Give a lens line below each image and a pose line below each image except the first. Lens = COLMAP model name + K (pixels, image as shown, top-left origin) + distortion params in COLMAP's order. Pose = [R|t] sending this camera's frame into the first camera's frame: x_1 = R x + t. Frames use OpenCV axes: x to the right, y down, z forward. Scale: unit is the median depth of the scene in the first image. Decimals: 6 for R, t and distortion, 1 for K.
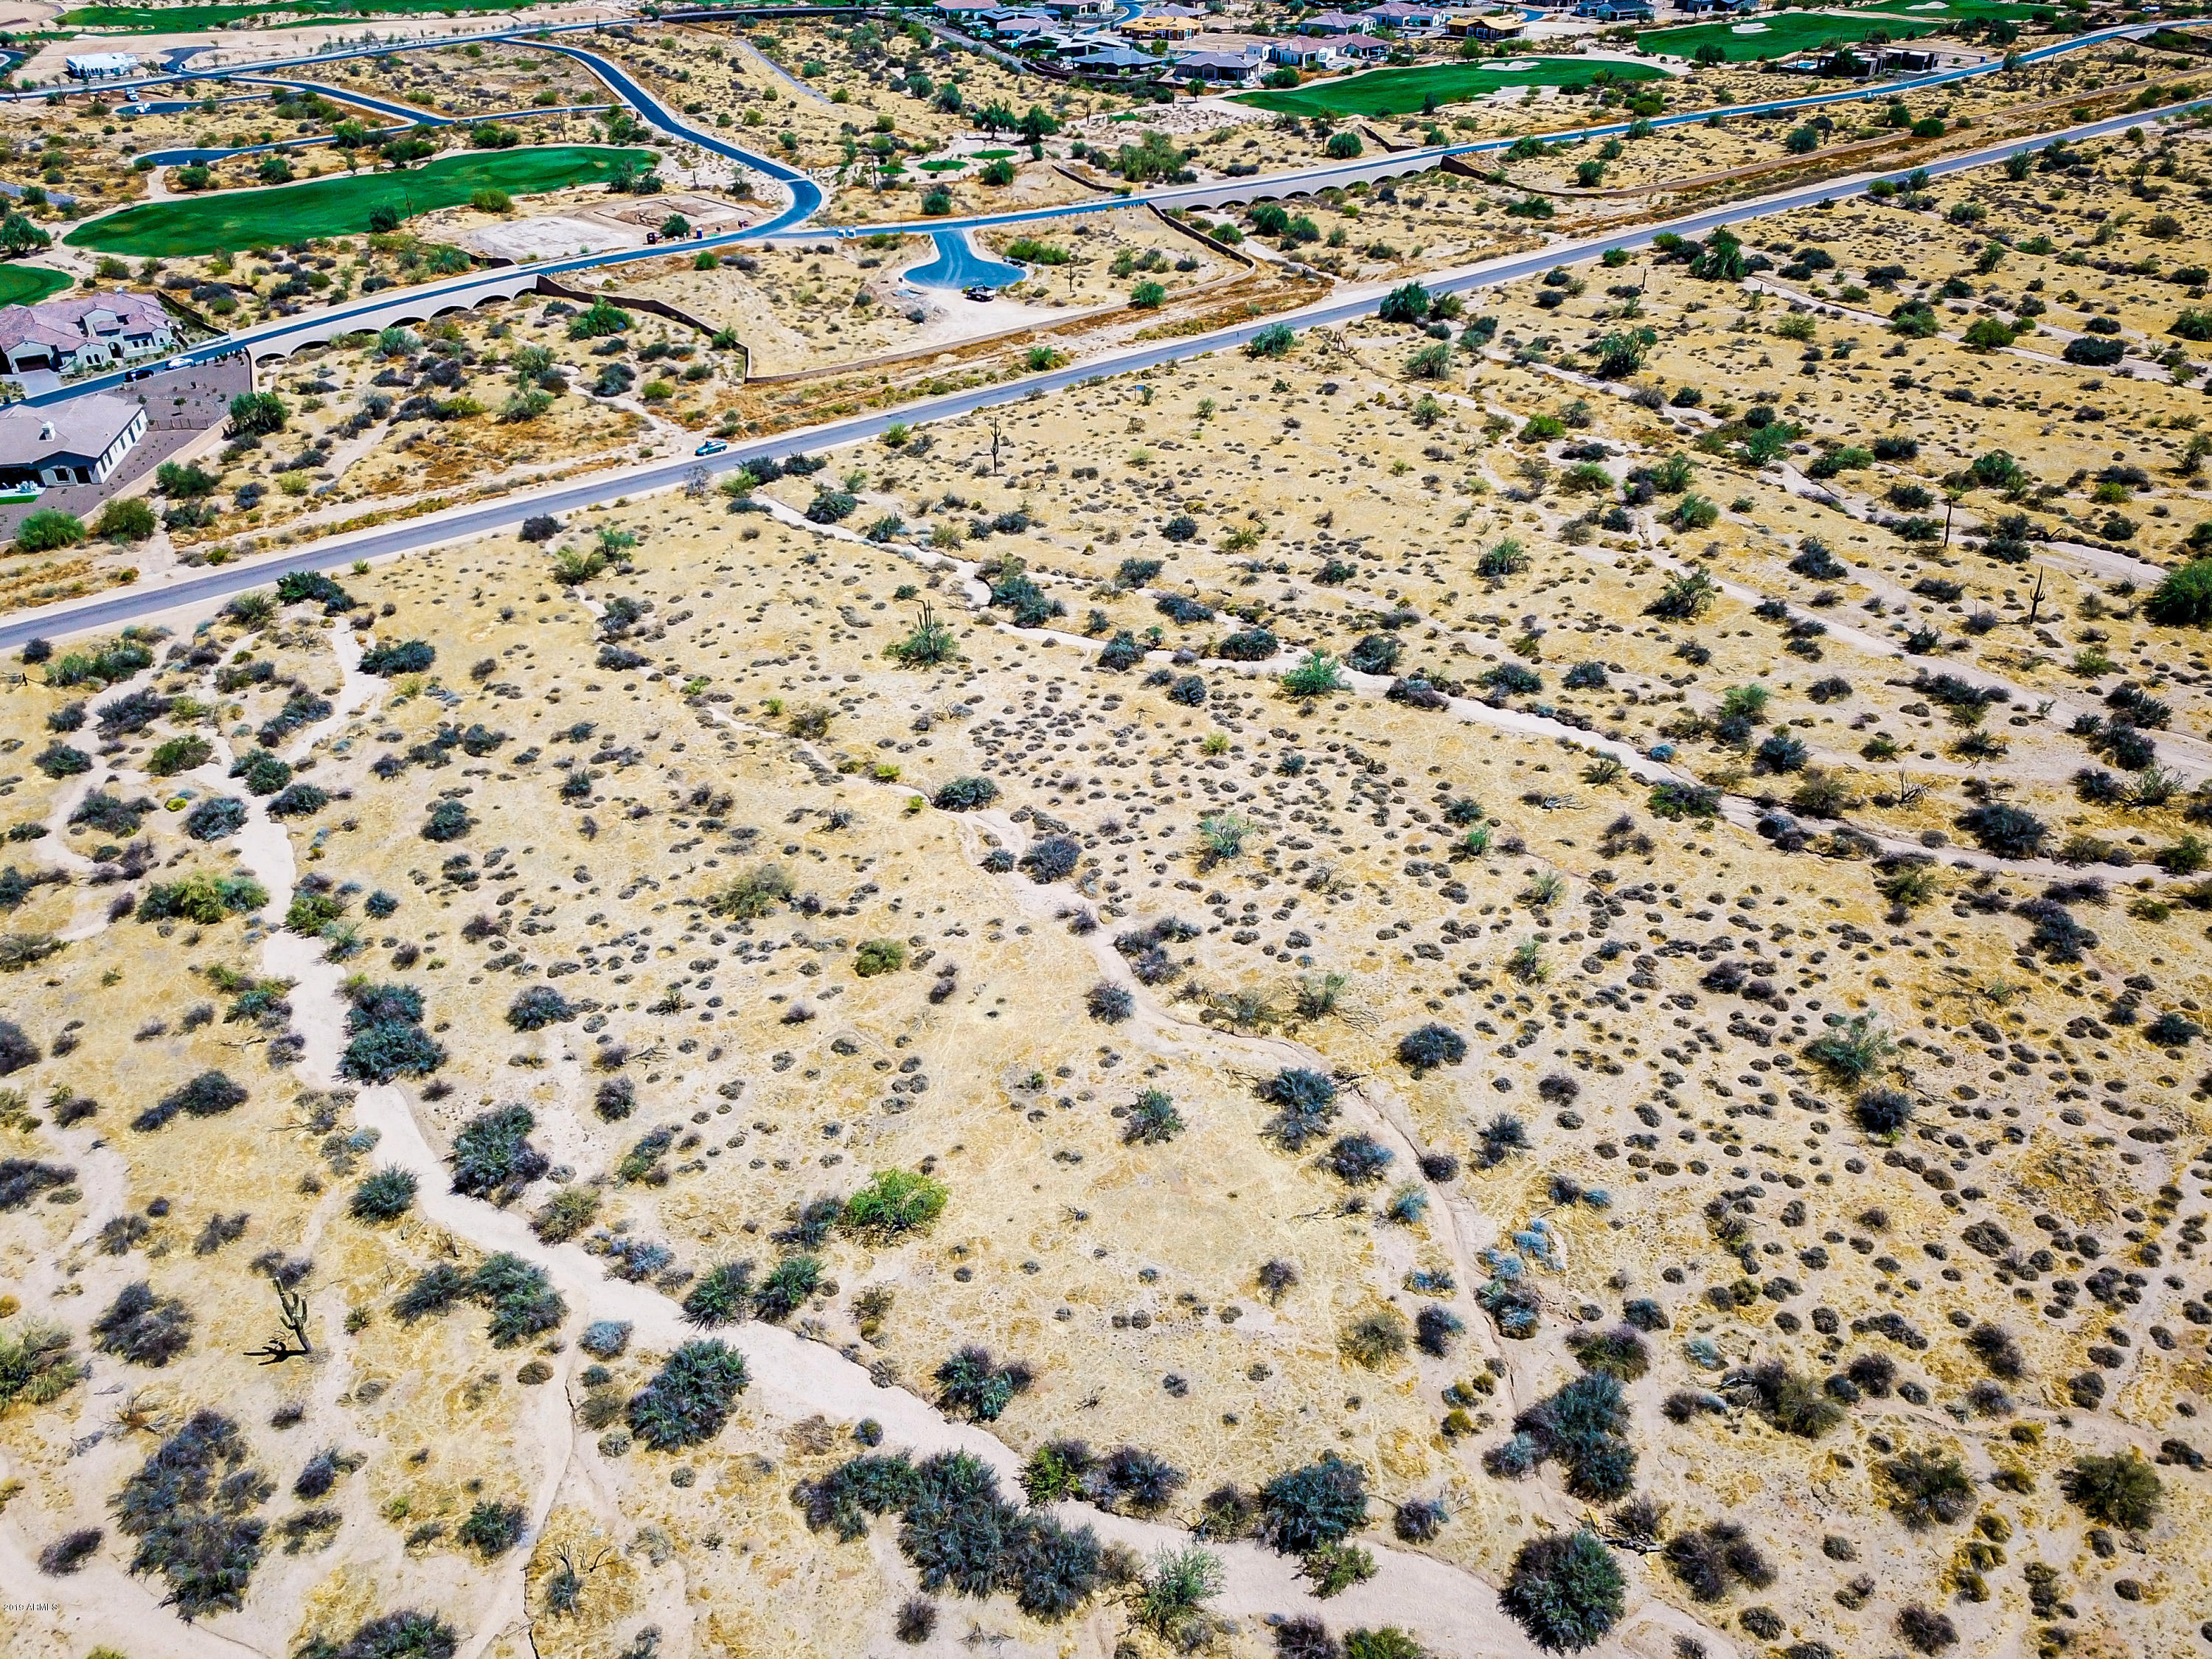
lens RADIAL K [[1723.4, 0, 1138.0], [0, 1723.4, 830.0], [0, 0, 1]] dist [0.003340, 0.001290]
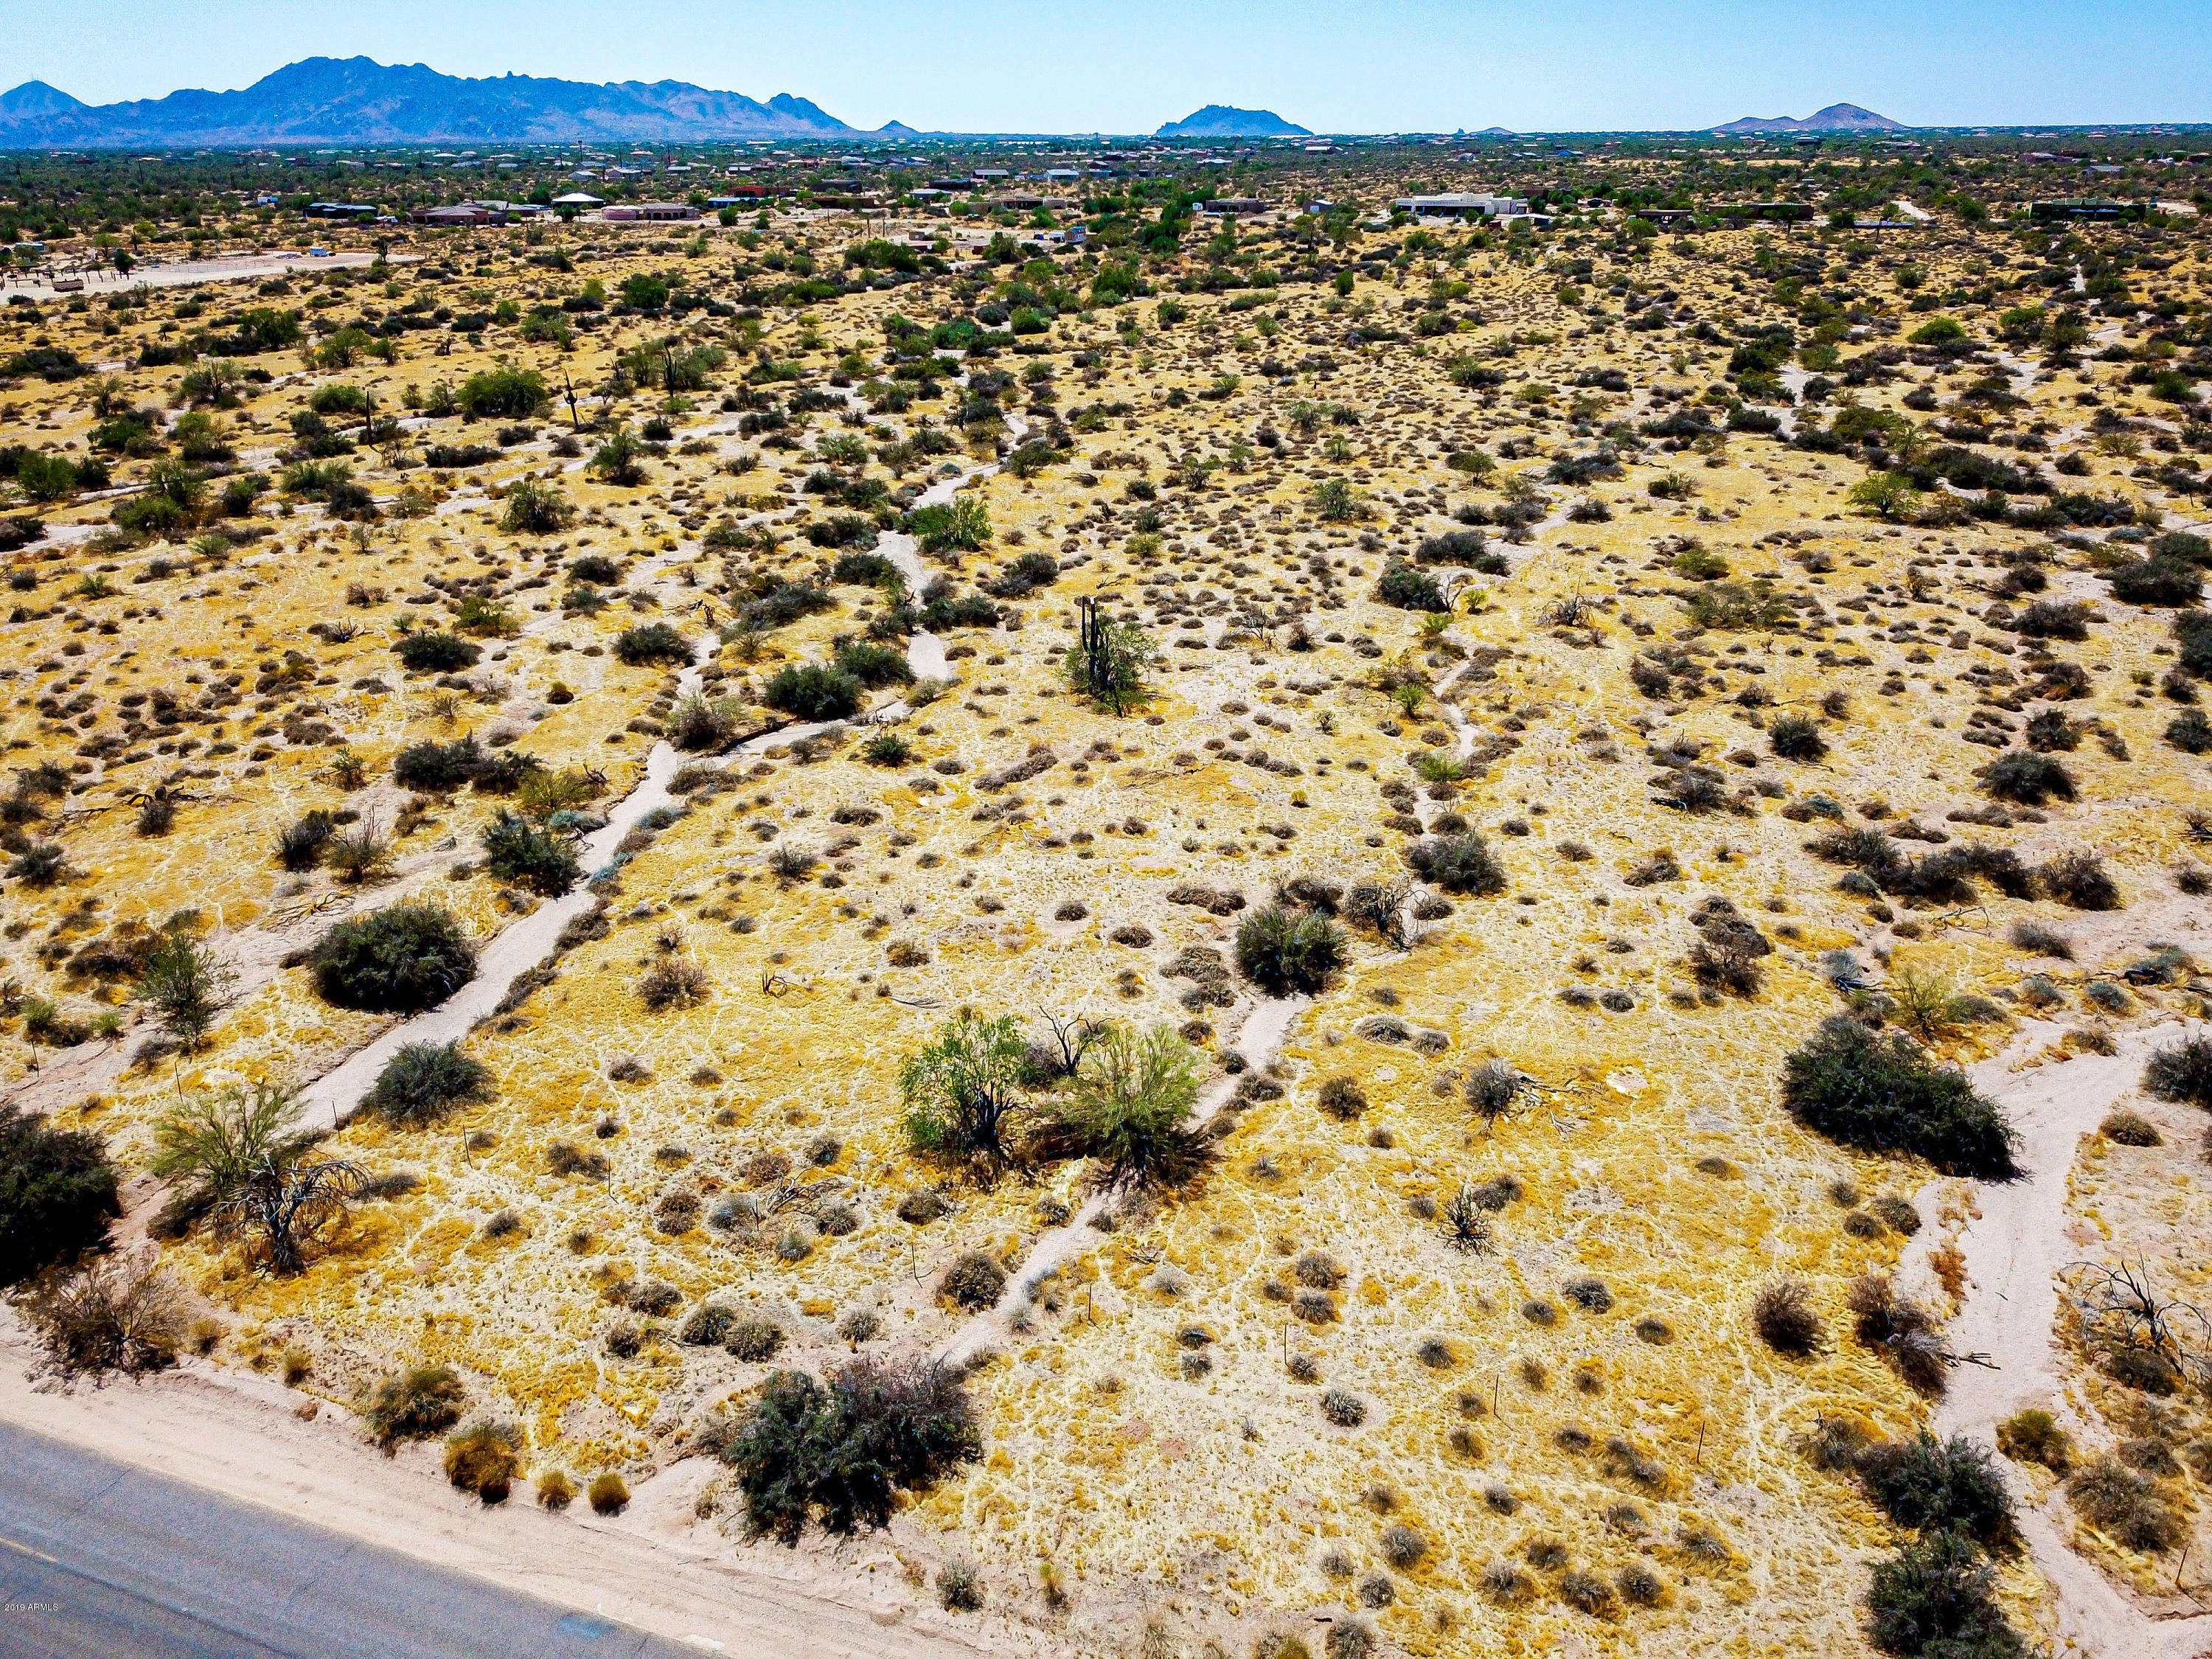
lens RADIAL K [[1705.1, 0, 1094.4], [0, 1705.1, 826.5], [0, 0, 1]] dist [-0.002407, 0.006832]
pose [[-0.505697, -0.307641, 0.805995, -0.606939], [0.457477, 0.696461, 0.552863, -0.393008], [-0.731427, 0.648305, -0.211460, 1.163189]]
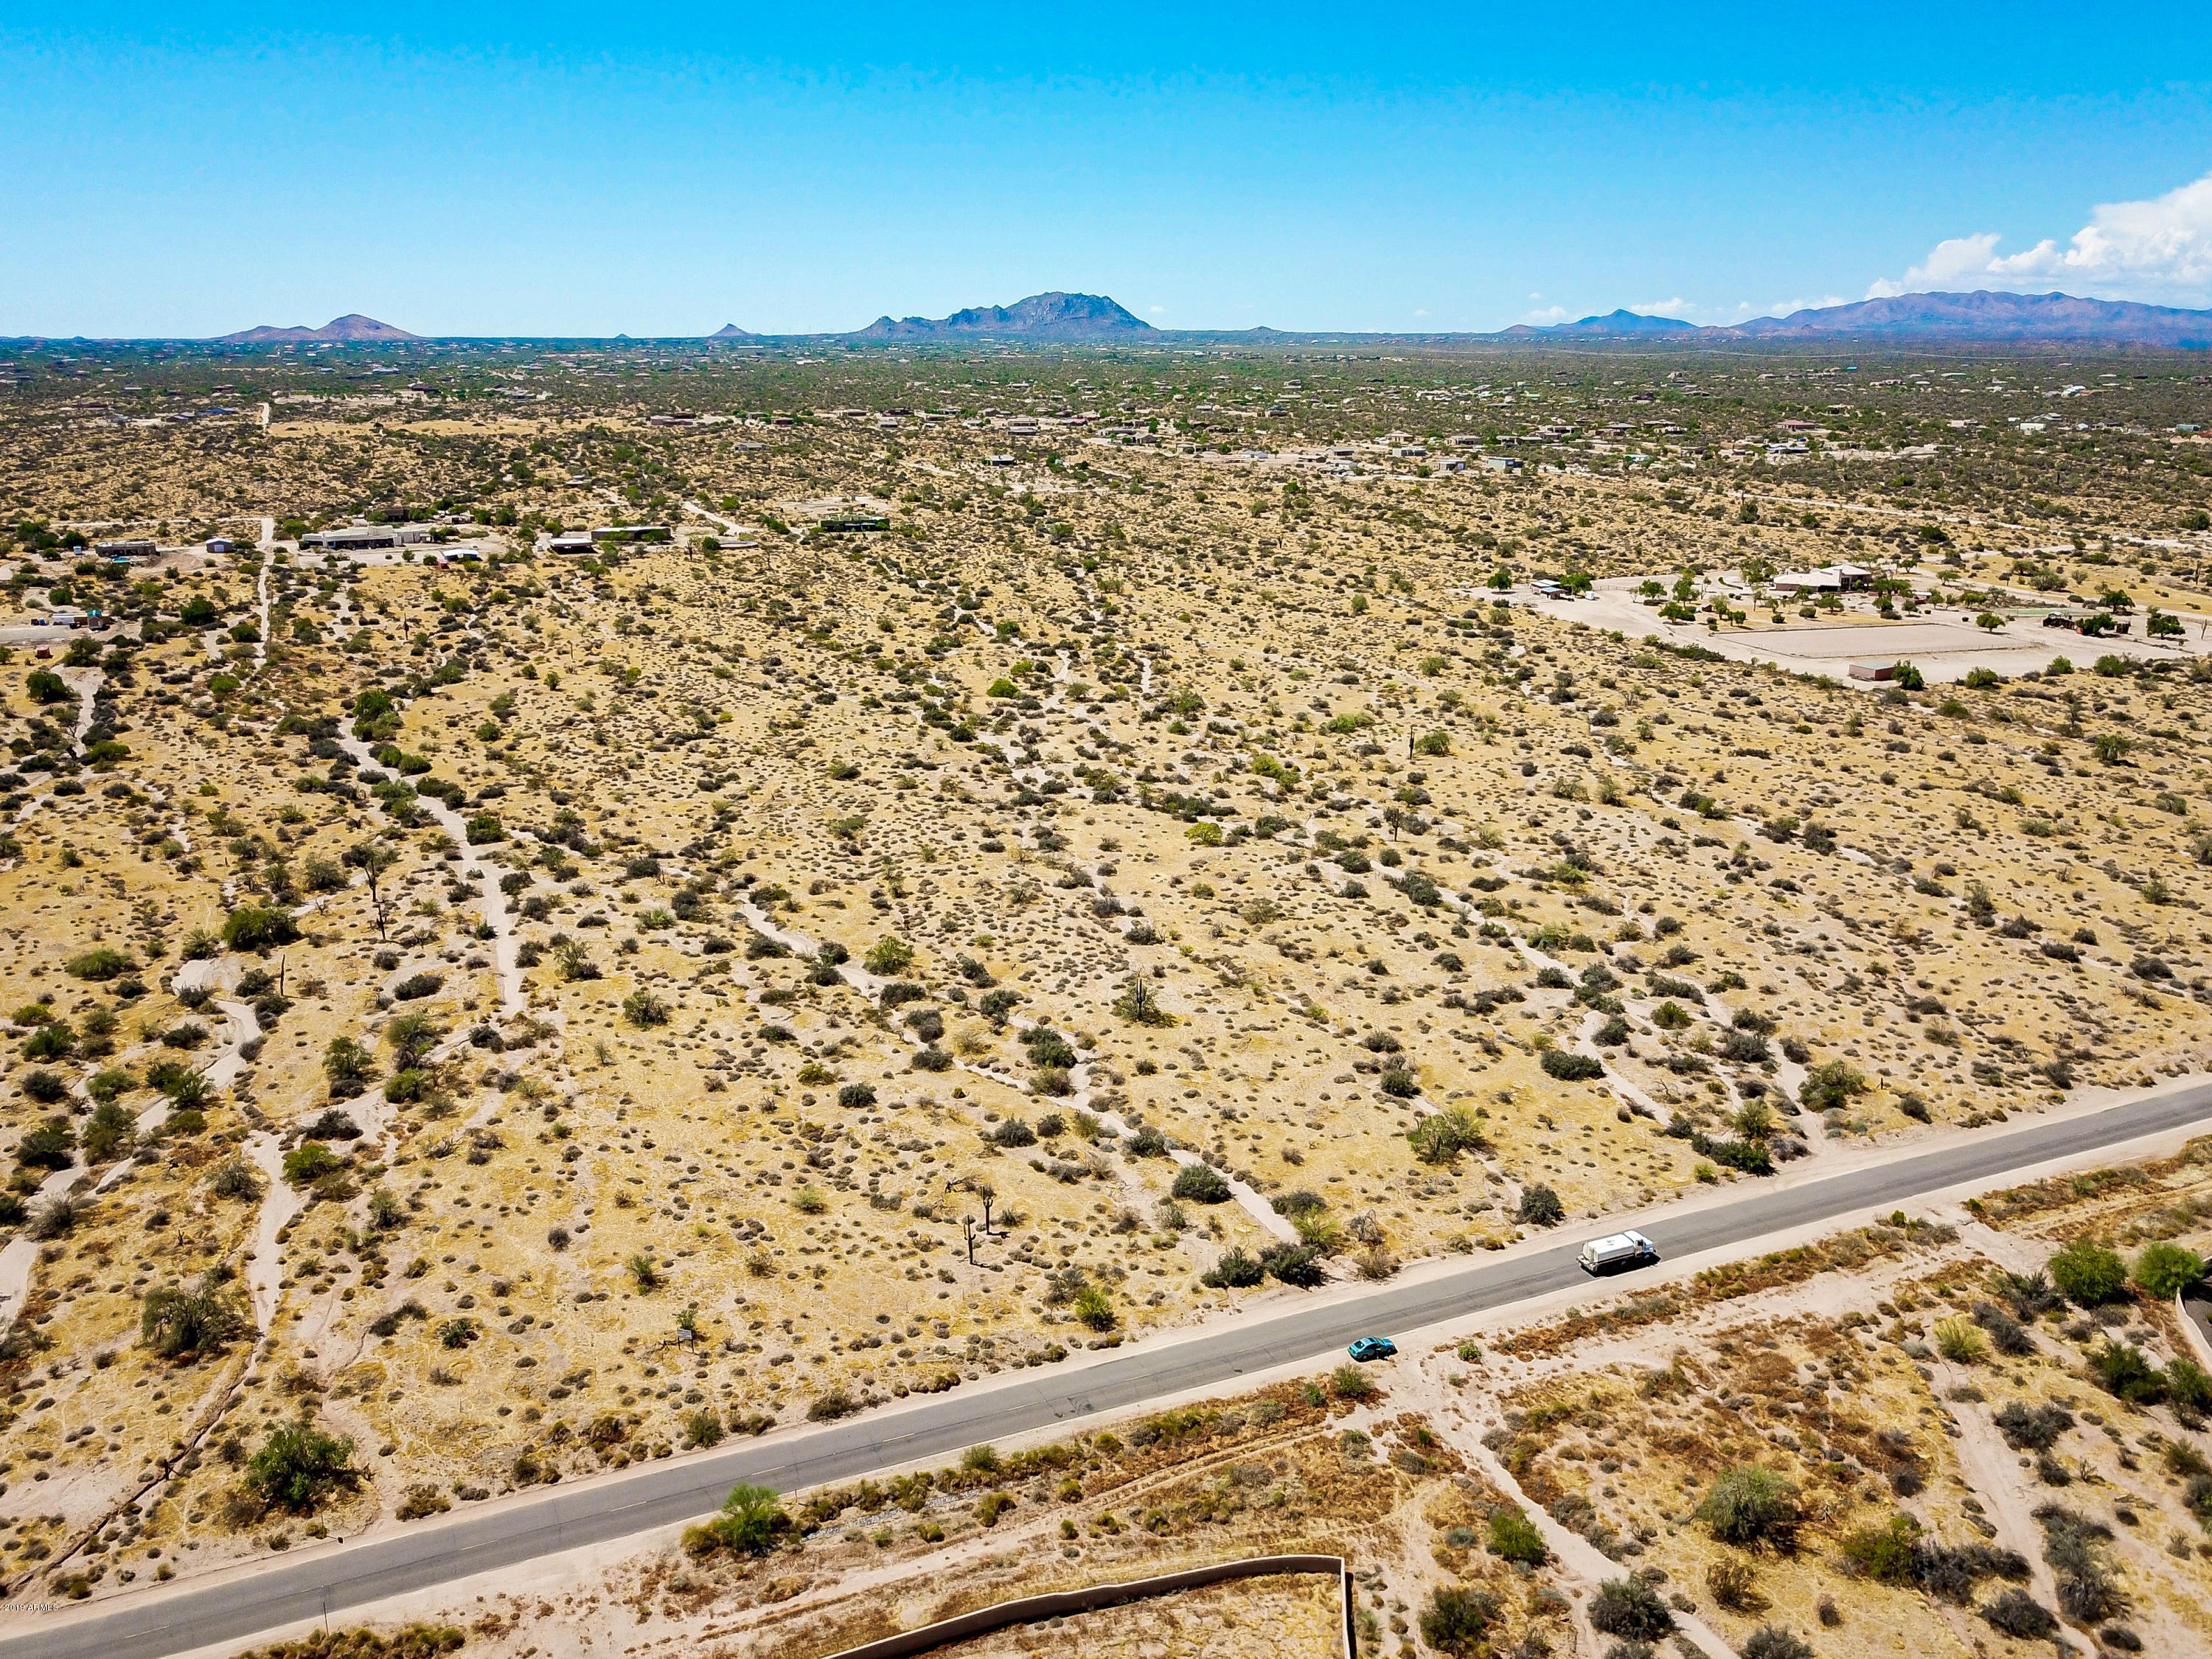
lens RADIAL K [[1722.1, 0, 1093.5], [0, 1722.1, 831.3], [0, 0, 1]] dist [0.004796, -0.007709]
pose [[-0.968588, -0.060311, 0.241248, -0.391376], [0.136057, 0.683523, 0.717136, -1.130274], [-0.208150, 0.727433, -0.653847, 1.756797]]
